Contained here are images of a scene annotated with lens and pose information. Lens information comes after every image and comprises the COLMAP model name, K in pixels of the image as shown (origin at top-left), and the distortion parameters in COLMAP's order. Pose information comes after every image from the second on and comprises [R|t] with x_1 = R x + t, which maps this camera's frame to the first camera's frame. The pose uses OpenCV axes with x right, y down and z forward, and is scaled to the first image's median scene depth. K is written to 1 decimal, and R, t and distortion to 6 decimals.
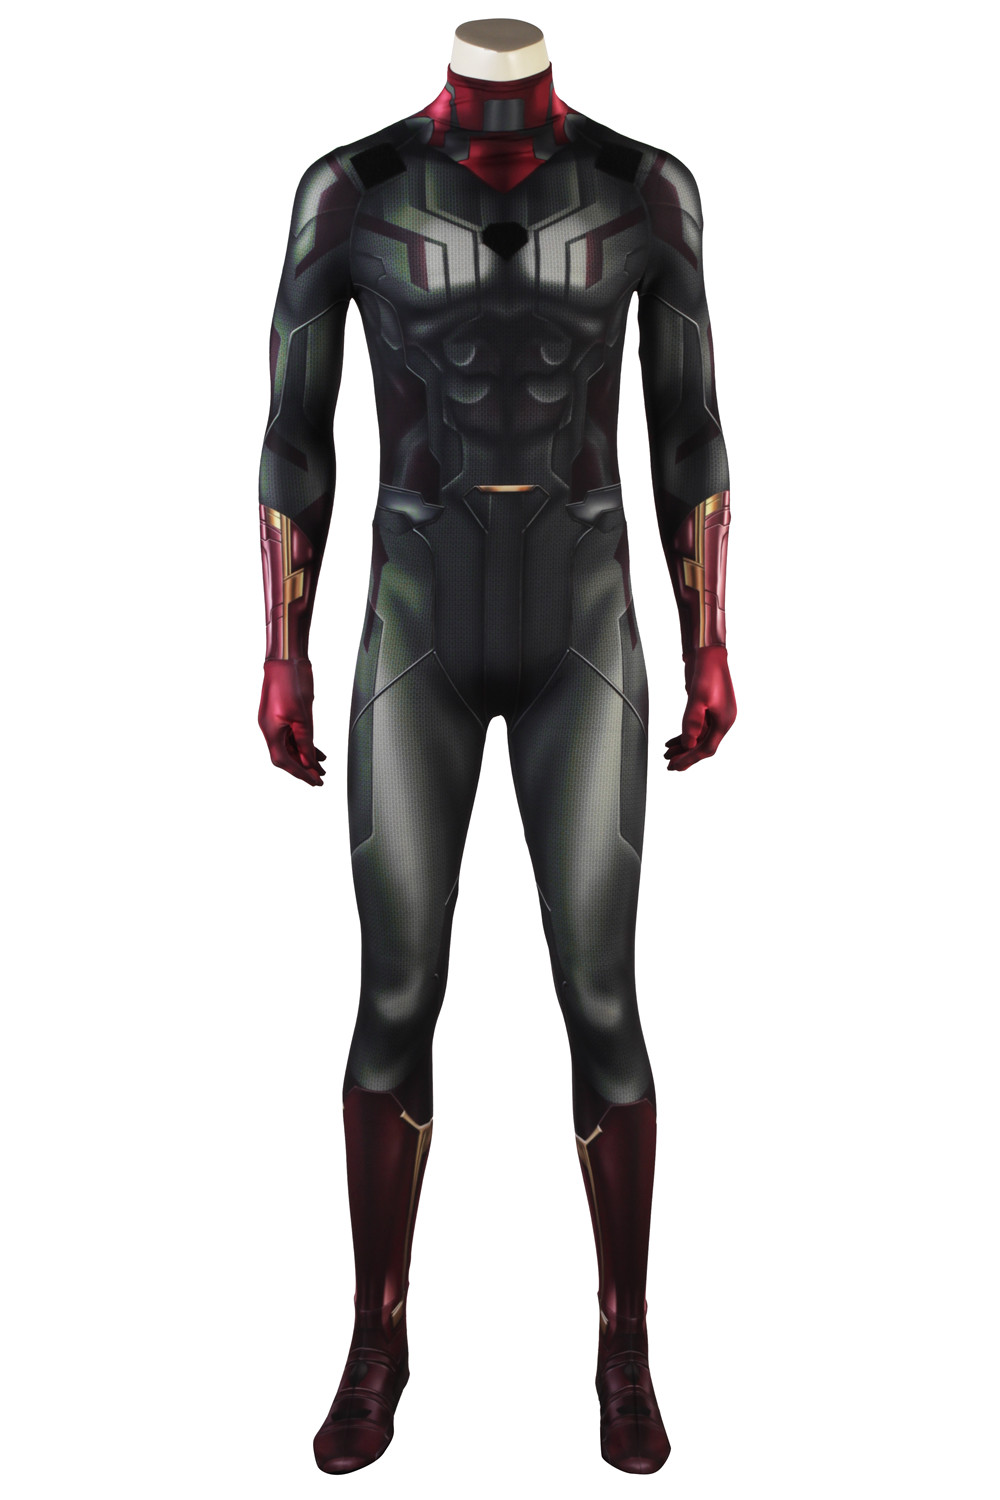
lens RADIAL K [[2767.5, 0, 461.7], [0, 2767.5, 753.1], [0, 0, 1]] dist [0.127802, -0.091288]
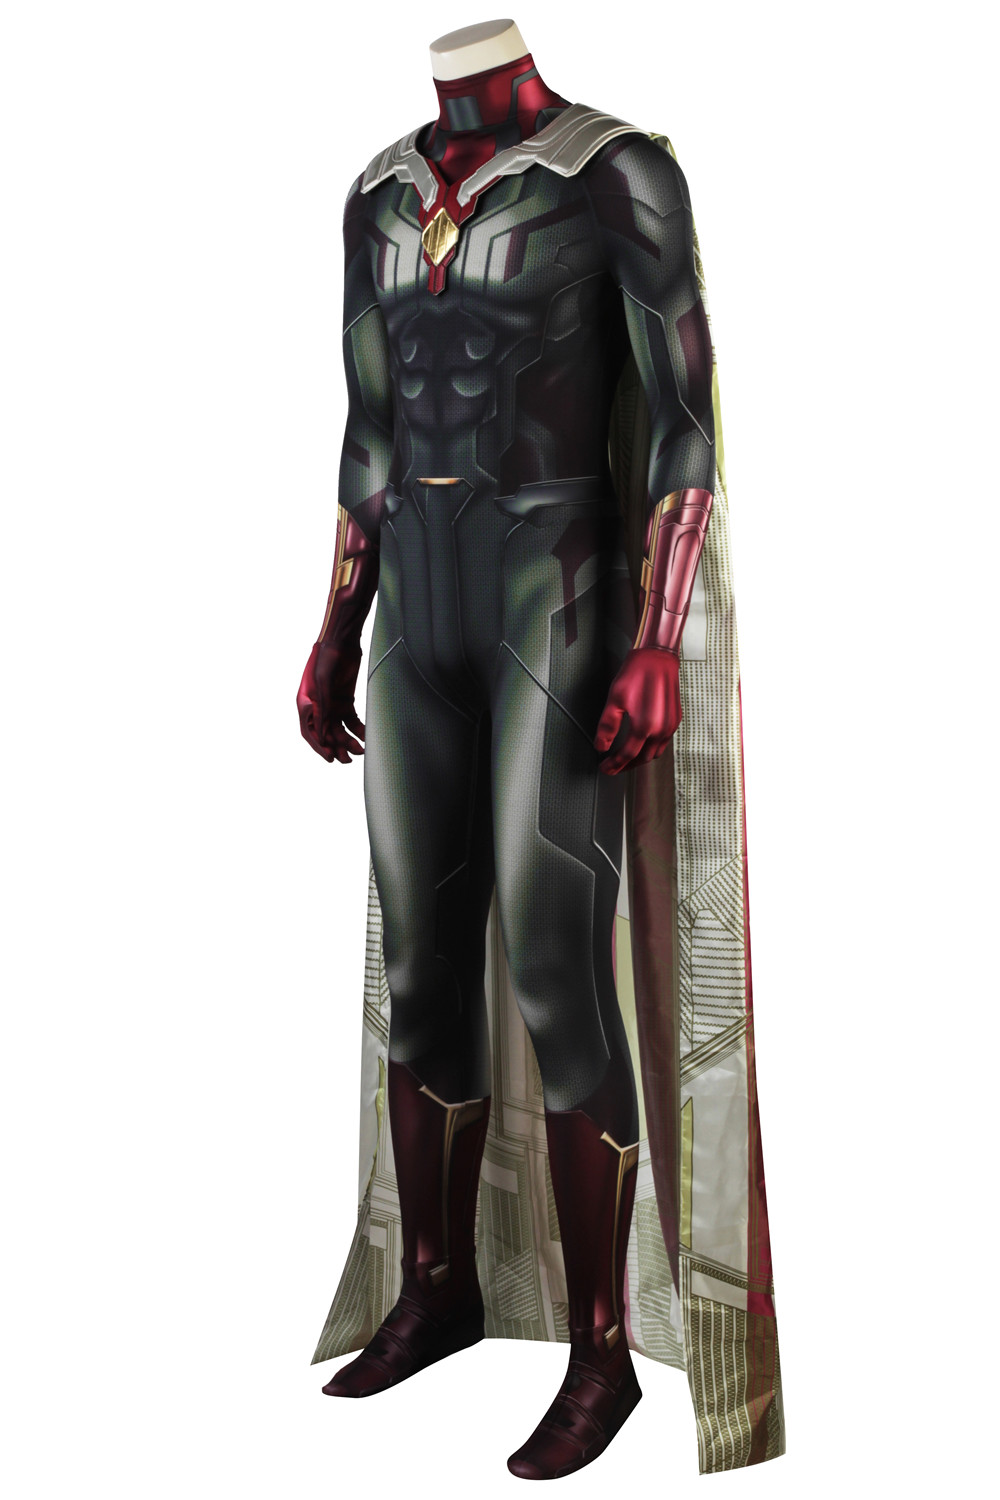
lens RADIAL K [[2767.5, 0, 461.7], [0, 2767.5, 753.1], [0, 0, 1]] dist [0.127802, -0.091288]
pose [[0.757930, 0.070786, -0.648484, 0.690933], [-0.084837, 0.996349, 0.009603, -0.006289], [0.646796, 0.047738, 0.761168, 0.233692]]
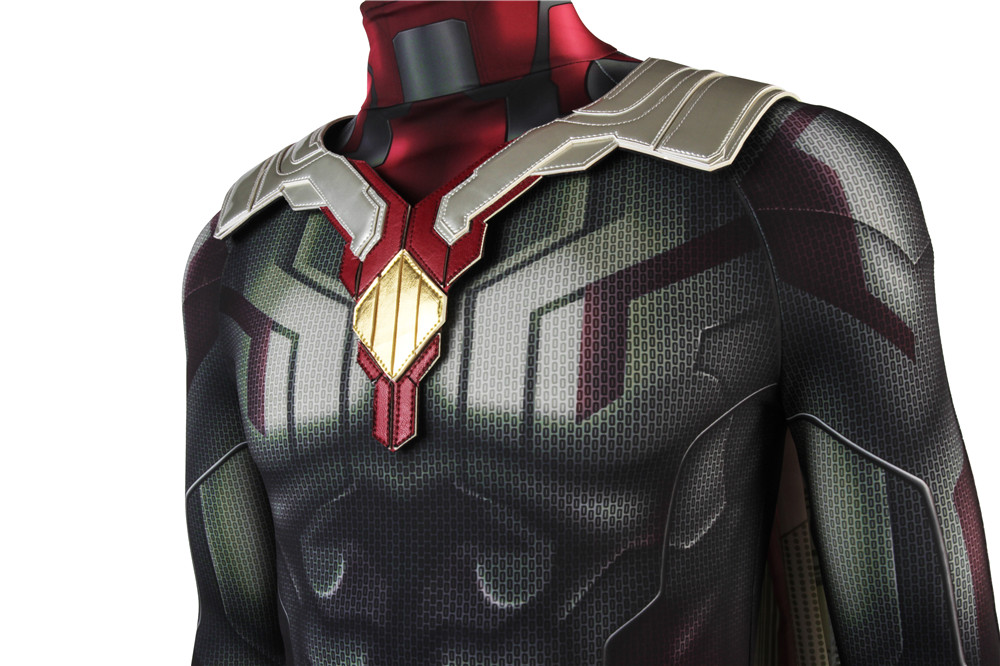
lens RADIAL K [[1014.6, 0, 500.0], [0, 1014.6, 333.0], [0, 0, 1]] dist [-0.091807, 0.002144]
pose [[0.882504, -0.064774, -0.465822, 0.103034], [-0.029674, 0.980827, -0.192606, -0.150208], [0.469367, 0.183798, 0.863662, 0.861019]]
